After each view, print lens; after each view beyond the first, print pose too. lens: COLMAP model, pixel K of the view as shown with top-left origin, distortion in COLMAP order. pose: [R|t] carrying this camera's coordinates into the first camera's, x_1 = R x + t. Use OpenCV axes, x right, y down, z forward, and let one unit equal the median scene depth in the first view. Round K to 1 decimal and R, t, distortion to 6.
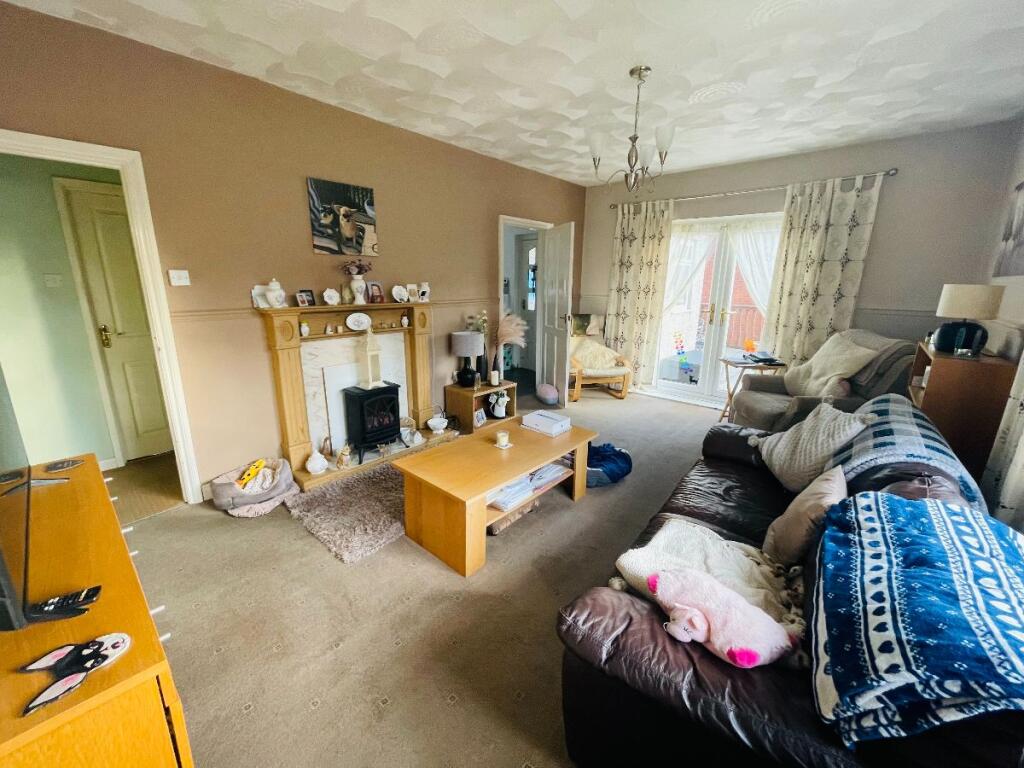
lens RADIAL K [[415.4, 0, 510.1], [0, 415.4, 380.9], [0, 0, 1]] dist [0.001798, -0.000062]
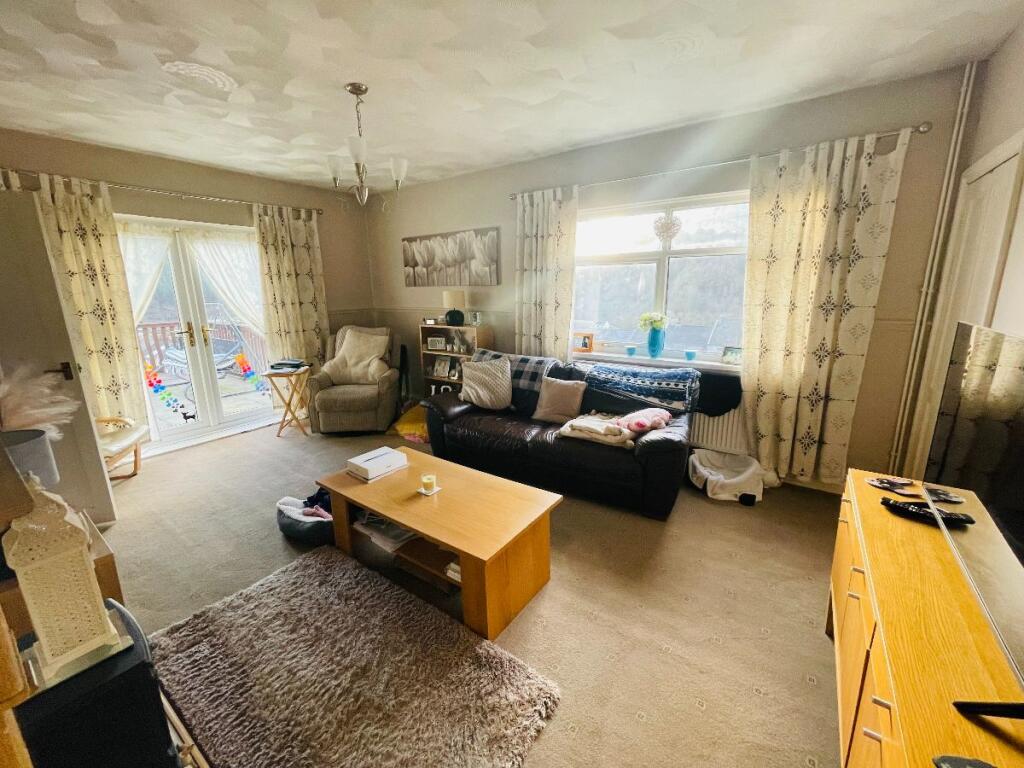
lens RADIAL K [[415.4, 0, 509.5], [0, 415.4, 380.2], [0, 0, 1]] dist [0.001798, -0.000062]
pose [[-0.114959, -0.231292, 0.966069, -0.527617], [0.251699, 0.933998, 0.253565, -0.152346], [-0.960954, 0.272309, -0.049156, 0.543553]]
